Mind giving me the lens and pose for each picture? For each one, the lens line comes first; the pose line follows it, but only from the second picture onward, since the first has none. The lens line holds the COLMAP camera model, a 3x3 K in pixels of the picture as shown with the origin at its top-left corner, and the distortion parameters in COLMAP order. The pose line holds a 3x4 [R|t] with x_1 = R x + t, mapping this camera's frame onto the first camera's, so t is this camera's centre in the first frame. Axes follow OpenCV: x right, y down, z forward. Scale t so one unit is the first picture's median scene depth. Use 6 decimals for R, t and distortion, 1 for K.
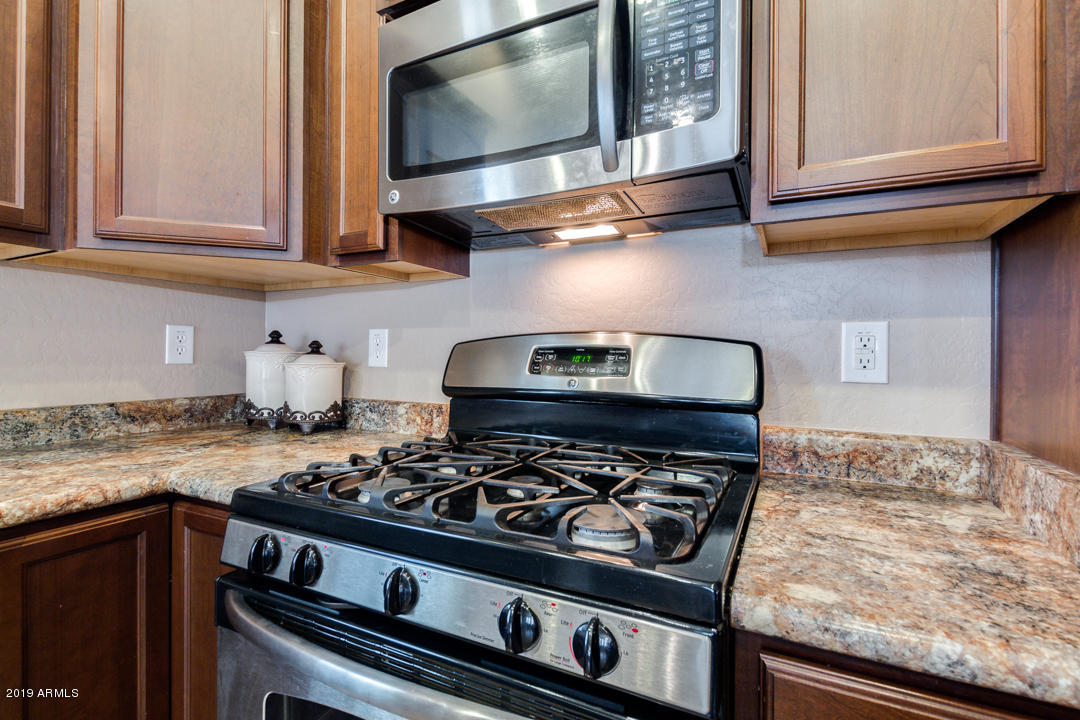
lens RADIAL K [[499.6, 0, 540.8], [0, 499.6, 353.3], [0, 0, 1]] dist [-0.001609, -0.000263]
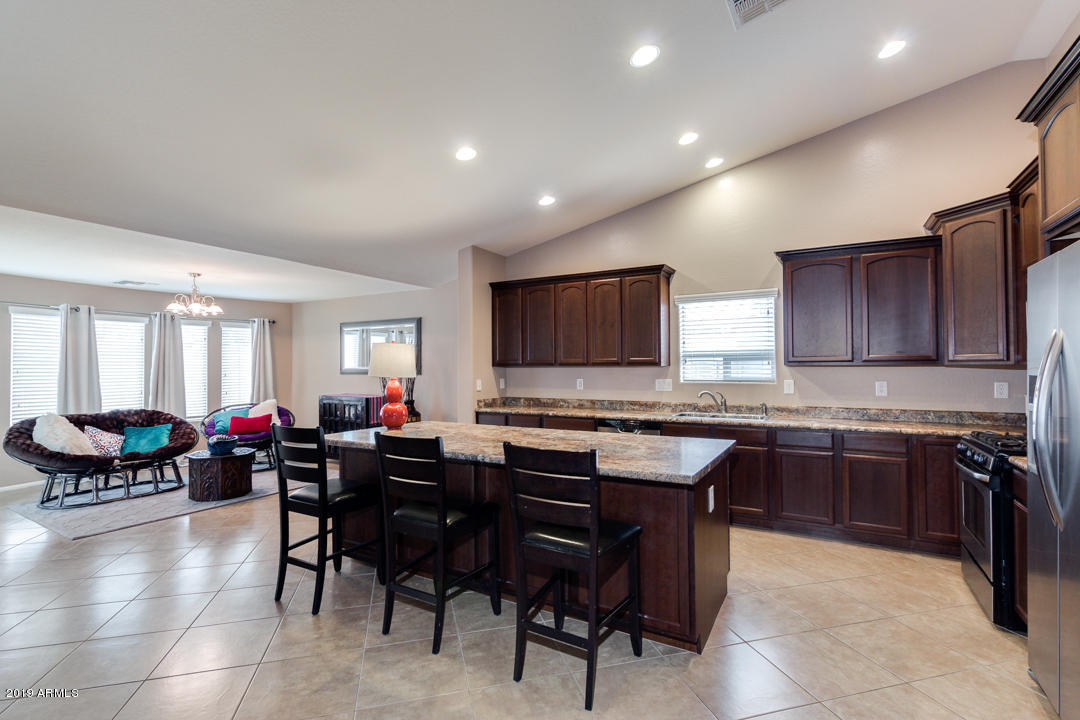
lens RADIAL K [[499.5, 0, 538.3], [0, 499.5, 362.3], [0, 0, 1]] dist [0.007403, -0.000949]
pose [[-0.067250, -0.015794, -0.997611, 2.193827], [0.004775, 0.999858, -0.016151, -0.146212], [0.997725, -0.005850, -0.067165, -1.258784]]
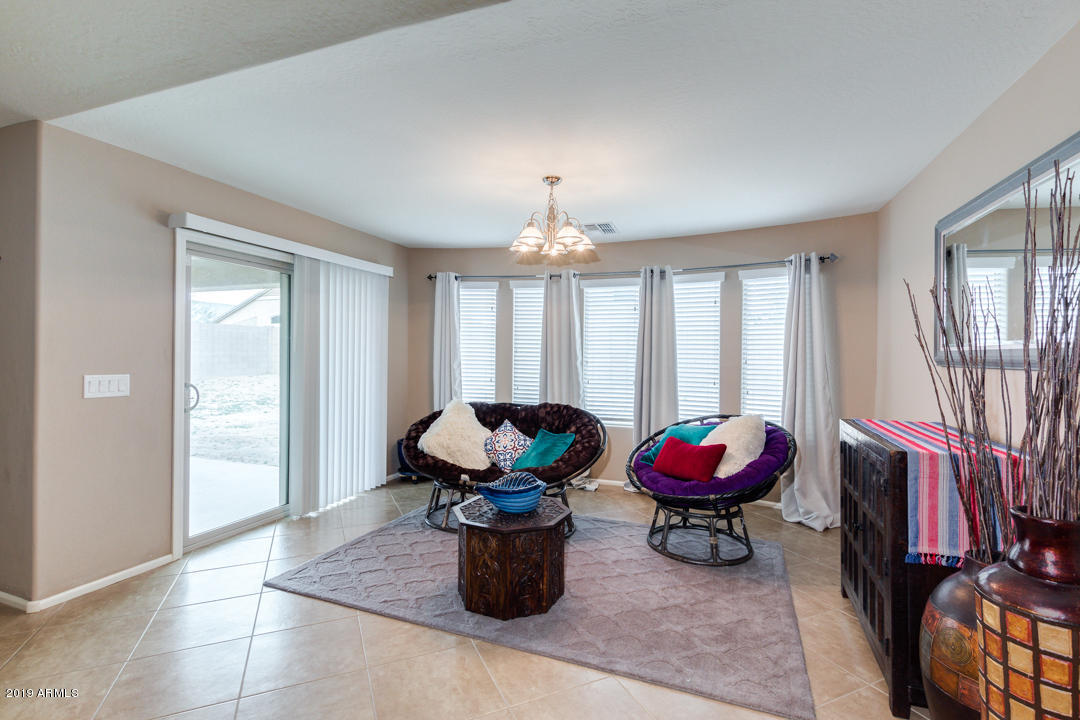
lens RADIAL K [[486.2, 0, 540.0], [0, 486.2, 360.0], [0, 0, 1]] dist [-0.003732, -0.000427]
pose [[-0.994002, -0.018738, -0.107748, -1.597474], [-0.019621, 0.999782, 0.007138, -0.116319], [0.107591, 0.009209, -0.994153, -2.141494]]
